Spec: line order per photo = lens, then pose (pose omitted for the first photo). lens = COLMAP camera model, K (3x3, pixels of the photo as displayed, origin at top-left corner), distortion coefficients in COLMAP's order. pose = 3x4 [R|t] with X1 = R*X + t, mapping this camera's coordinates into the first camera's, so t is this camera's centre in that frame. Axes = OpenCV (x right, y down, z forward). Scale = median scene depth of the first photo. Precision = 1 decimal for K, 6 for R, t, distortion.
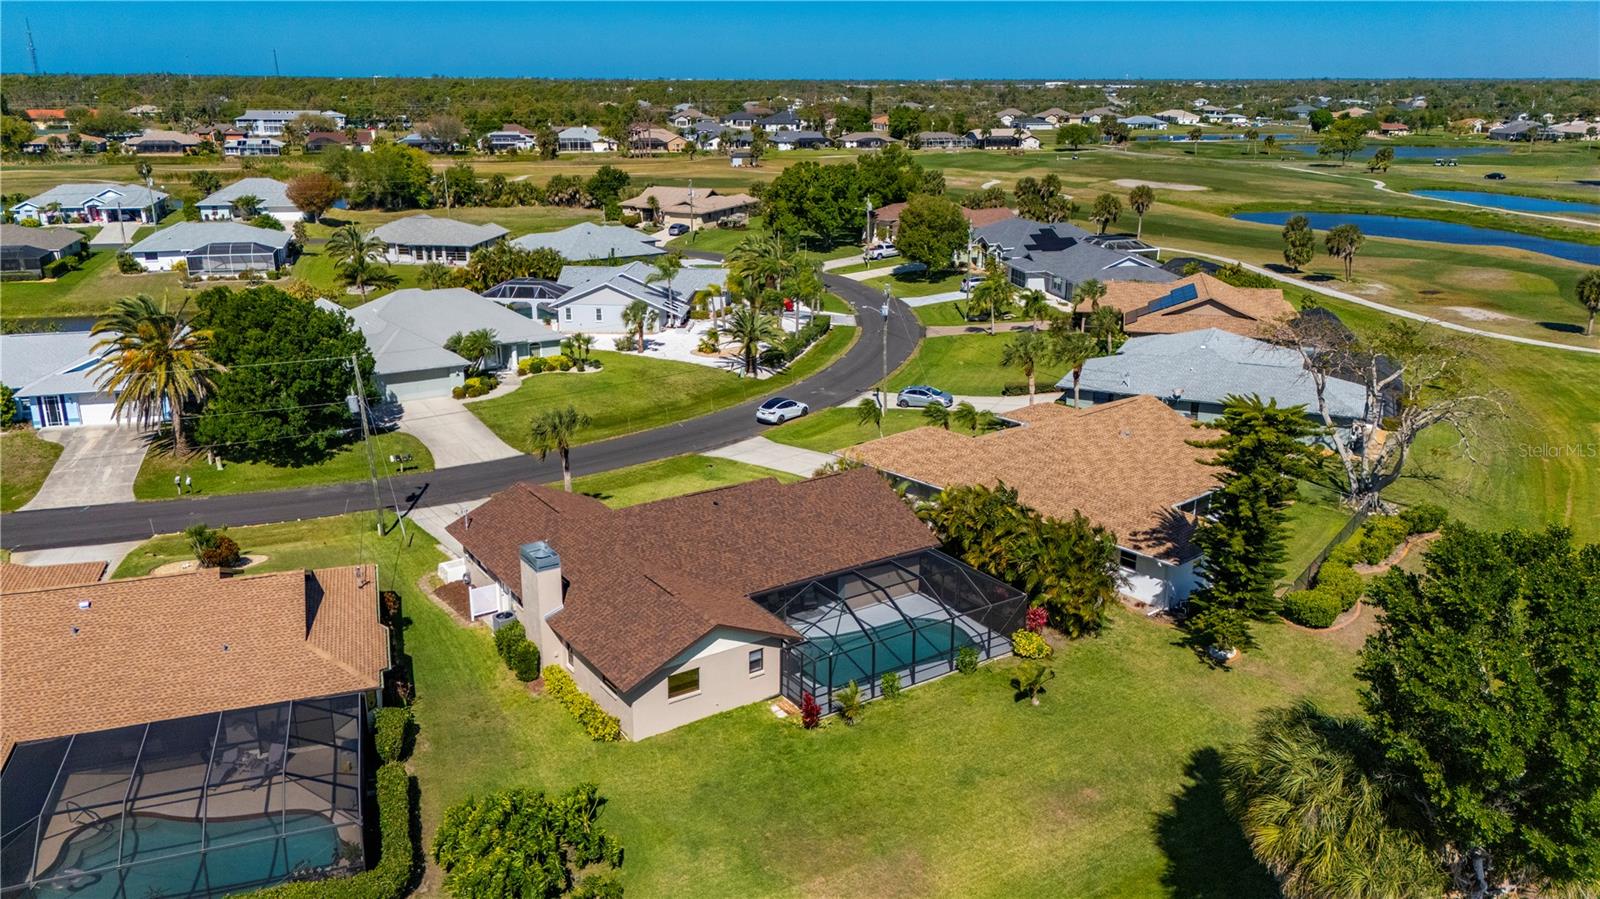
lens RADIAL K [[1176.0, 0, 810.8], [0, 1176.0, 451.8], [0, 0, 1]] dist [0.083106, -0.090068]
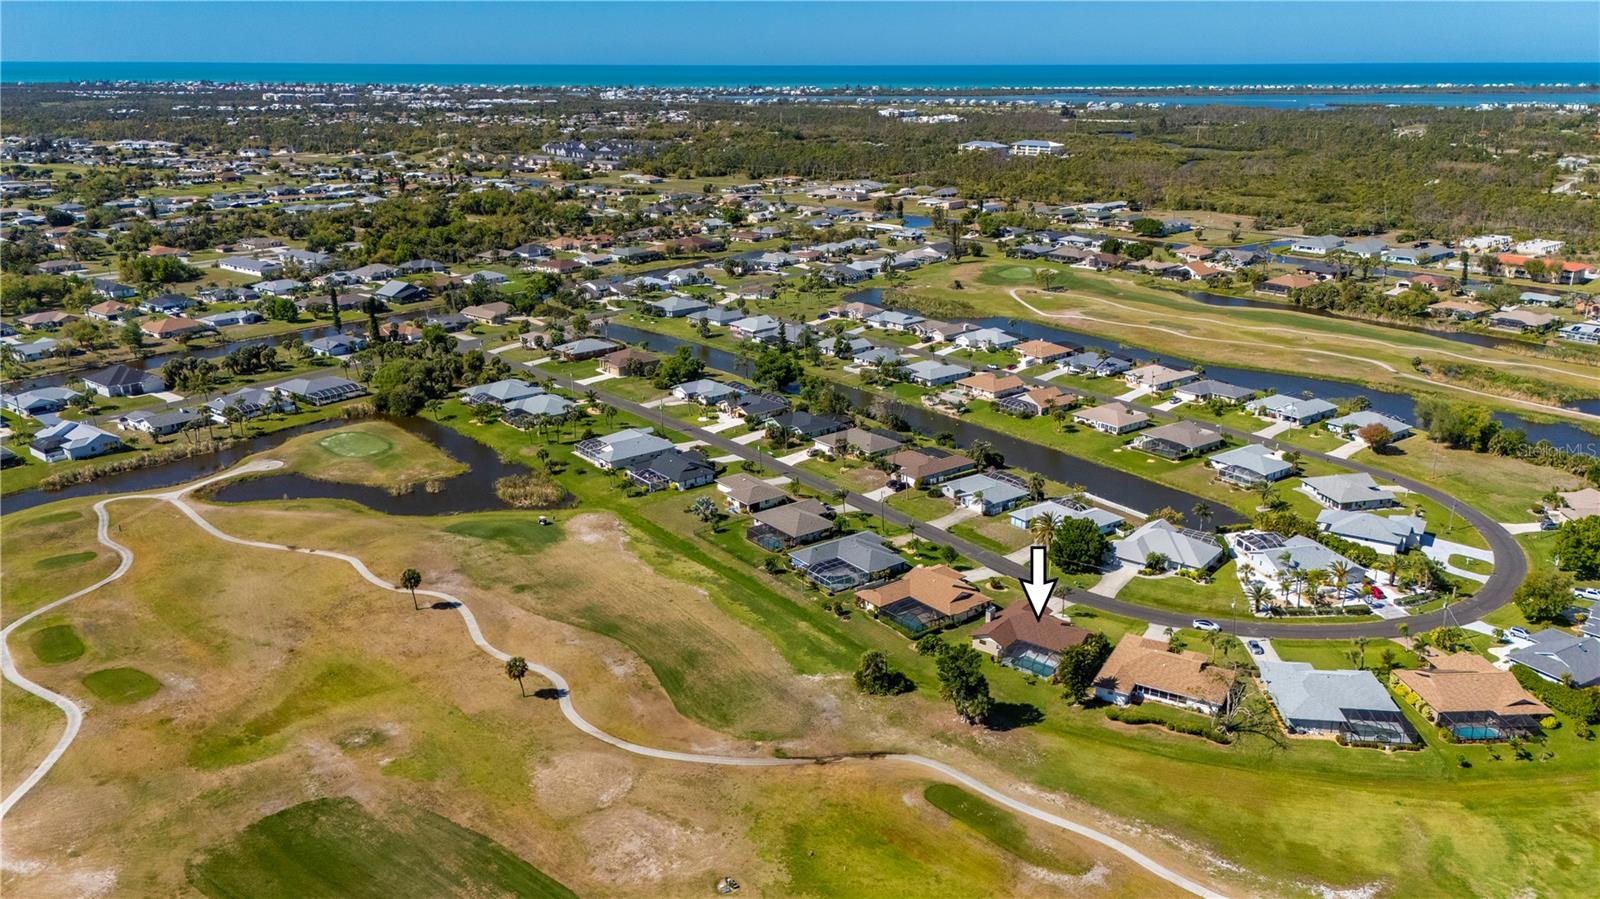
lens RADIAL K [[1199.2, 0, 777.4], [0, 1199.2, 452.0], [0, 0, 1]] dist [0.077712, -0.080470]
pose [[0.299913, 0.286808, -0.909832, 1.804496], [-0.280838, 0.938016, 0.203118, -0.602766], [0.911692, 0.194597, 0.361869, -0.794567]]
